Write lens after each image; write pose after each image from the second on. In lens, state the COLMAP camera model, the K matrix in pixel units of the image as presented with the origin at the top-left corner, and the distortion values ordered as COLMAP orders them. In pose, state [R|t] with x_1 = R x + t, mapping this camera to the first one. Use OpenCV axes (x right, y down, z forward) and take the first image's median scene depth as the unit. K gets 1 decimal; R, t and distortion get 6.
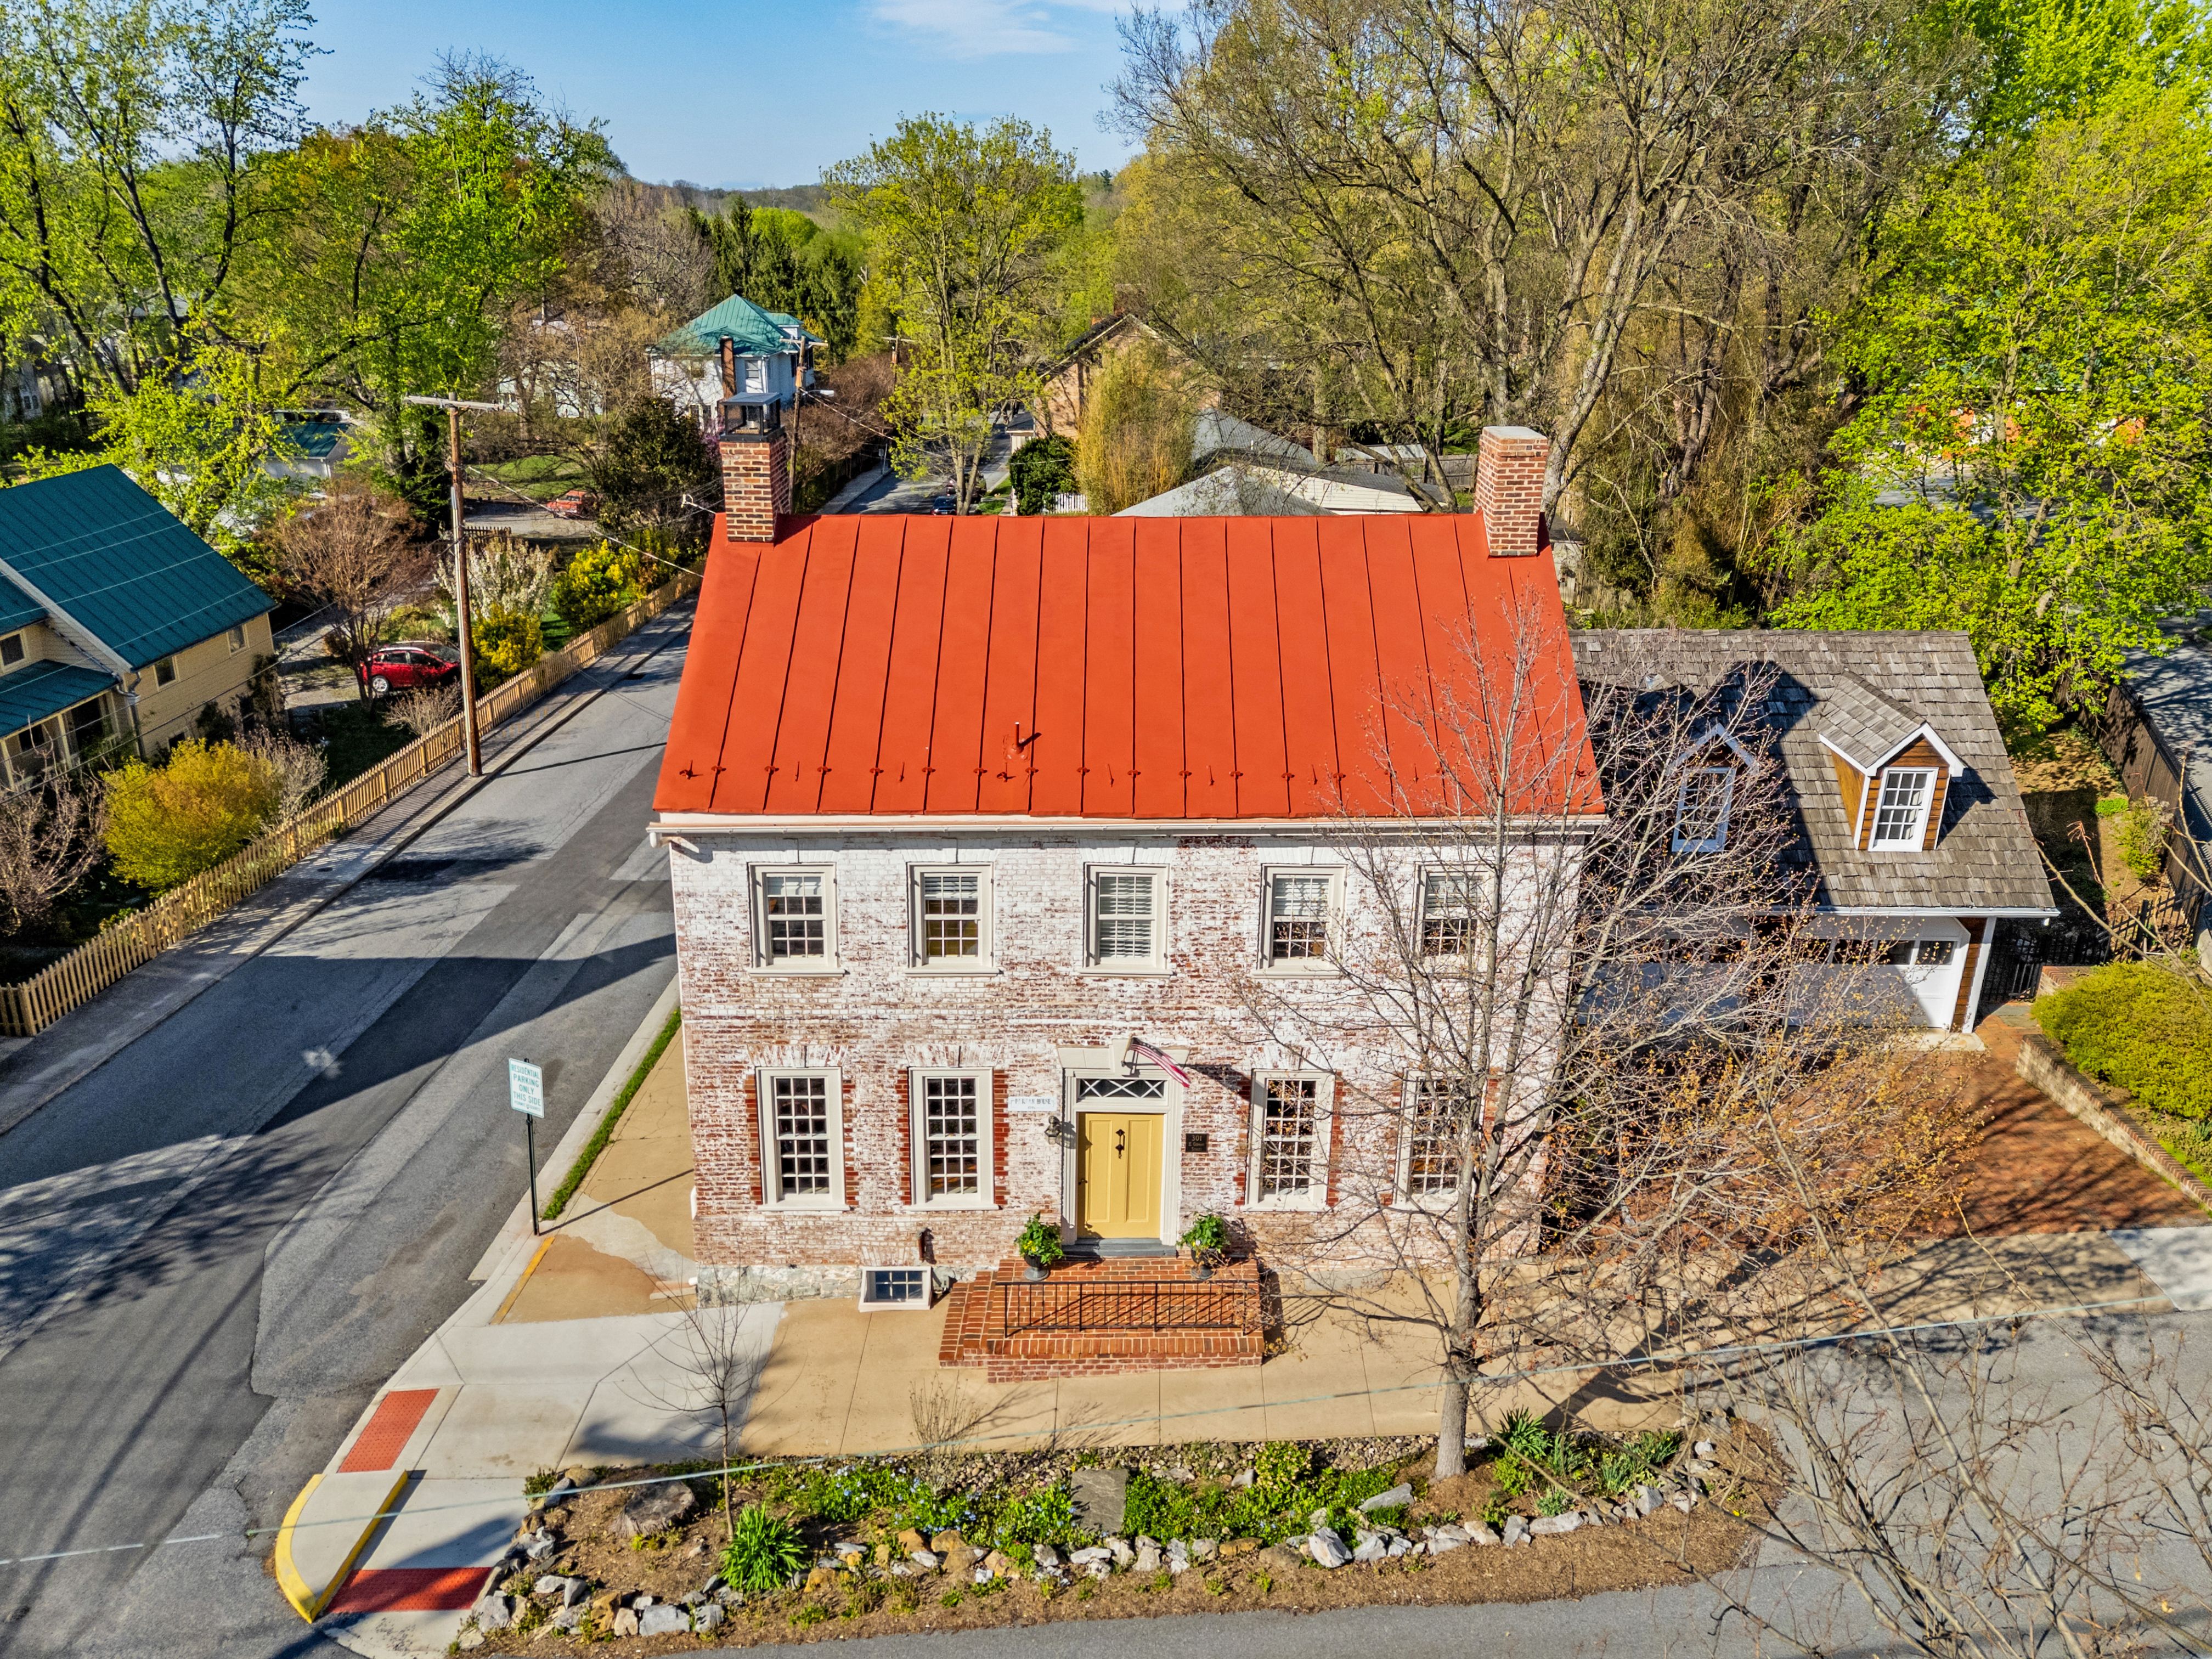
lens RADIAL K [[1643.8, 0, 1110.7], [0, 1643.8, 816.3], [0, 0, 1]] dist [0.073977, -0.055327]
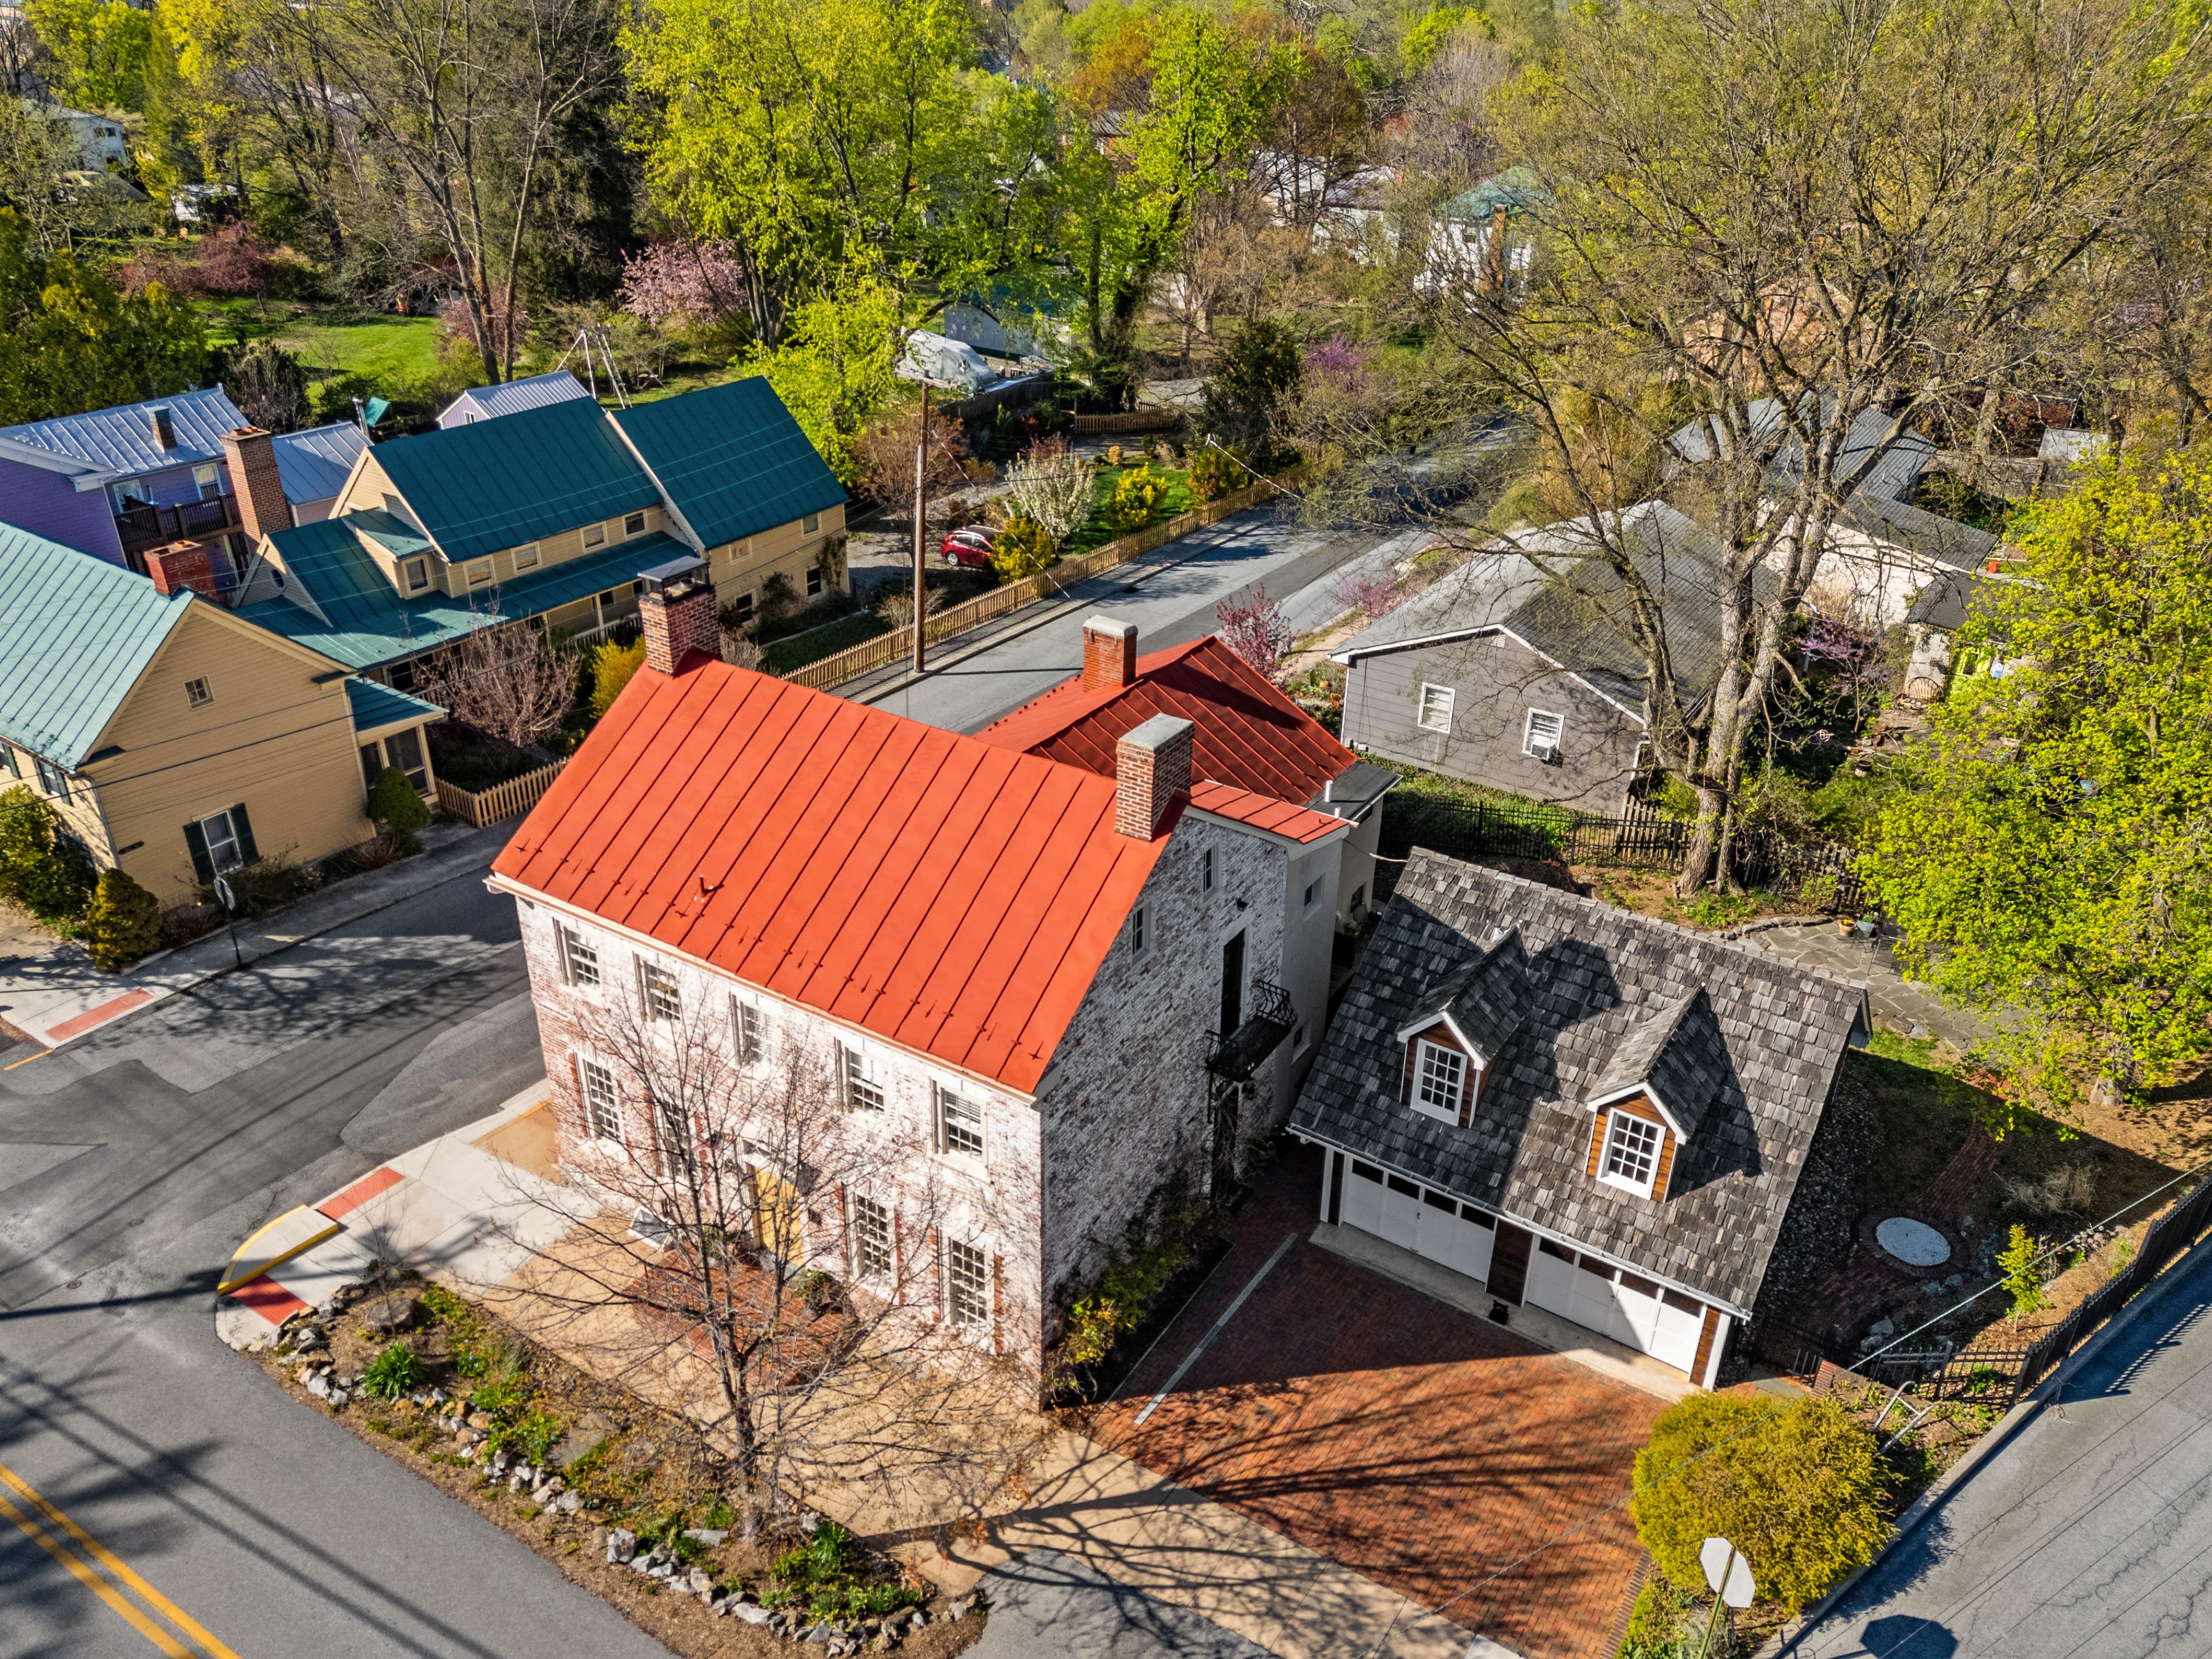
lens RADIAL K [[1621.3, 0, 1106.0], [0, 1621.3, 829.5], [0, 0, 1]] dist [0.054780, -0.002178]
pose [[0.839014, 0.268536, -0.473227, 0.626800], [-0.201003, 0.961174, 0.189055, -0.309030], [0.505622, -0.063500, 0.860415, 0.034704]]
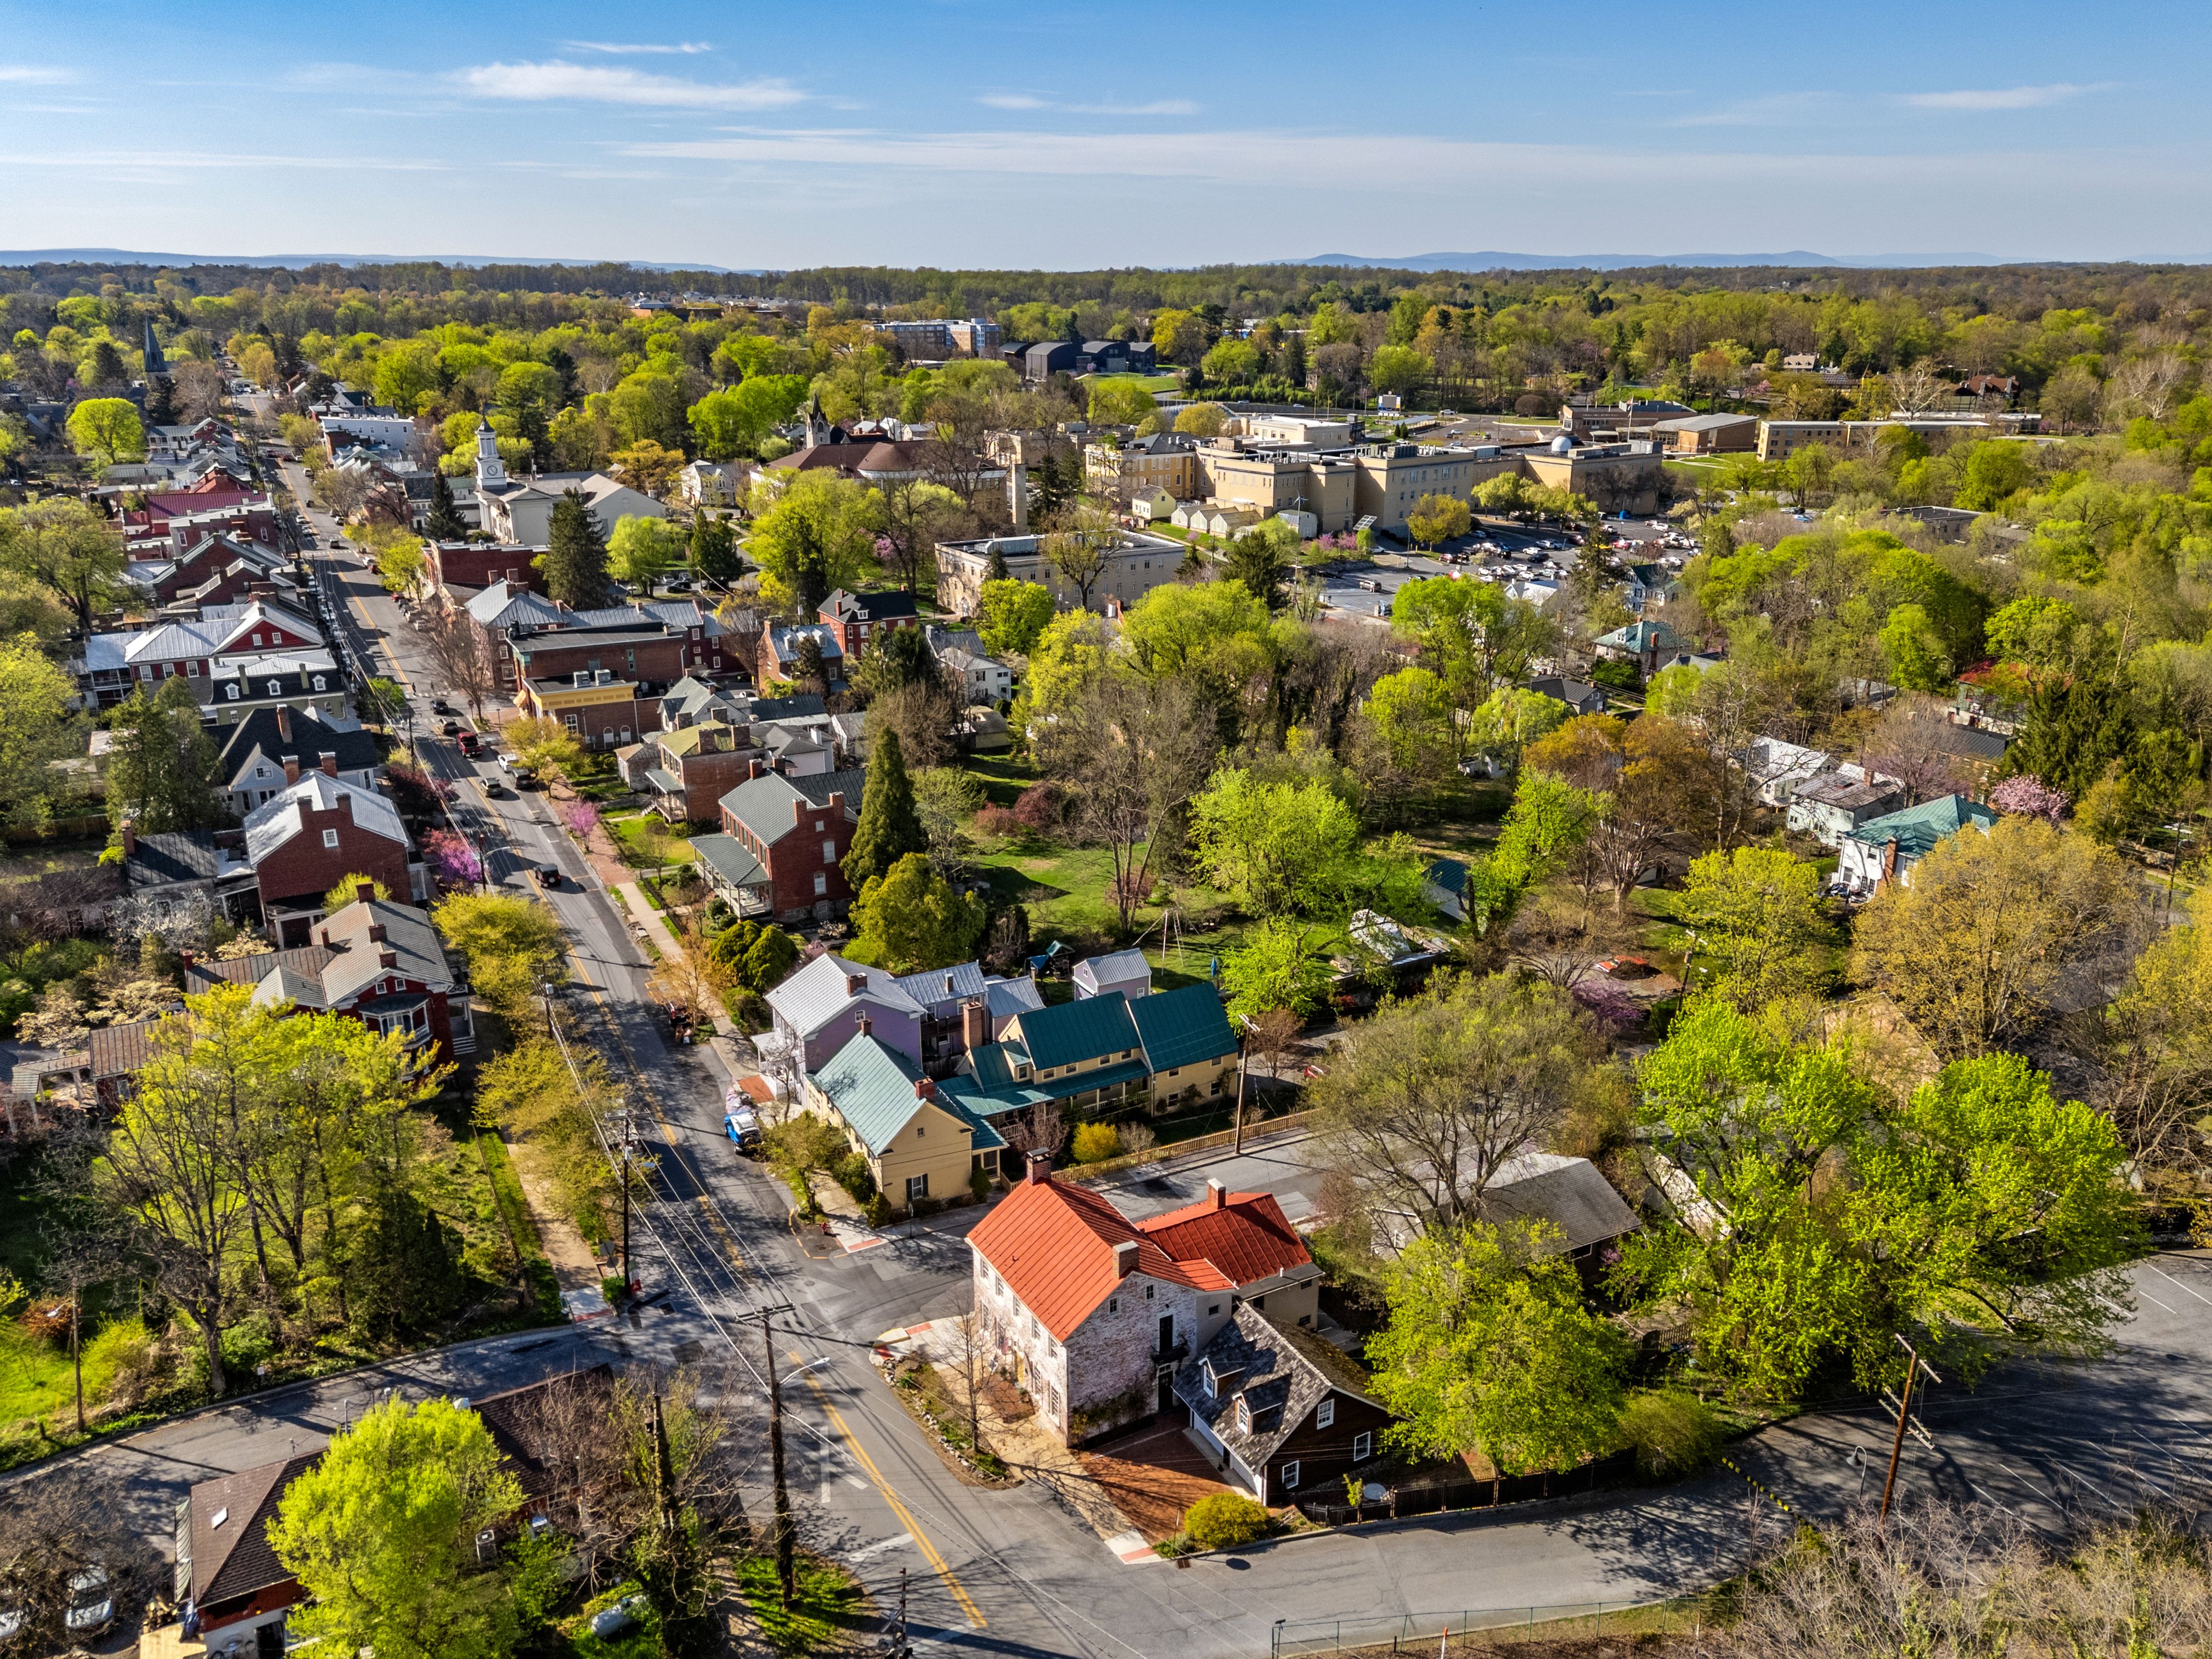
lens RADIAL K [[1643.8, 0, 1110.7], [0, 1643.8, 816.3], [0, 0, 1]] dist [0.073977, -0.055327]
pose [[0.495621, 0.262795, -0.827827, 2.644777], [-0.293853, 0.947655, 0.124905, -1.390205], [0.817319, 0.181354, 0.546901, -1.102962]]
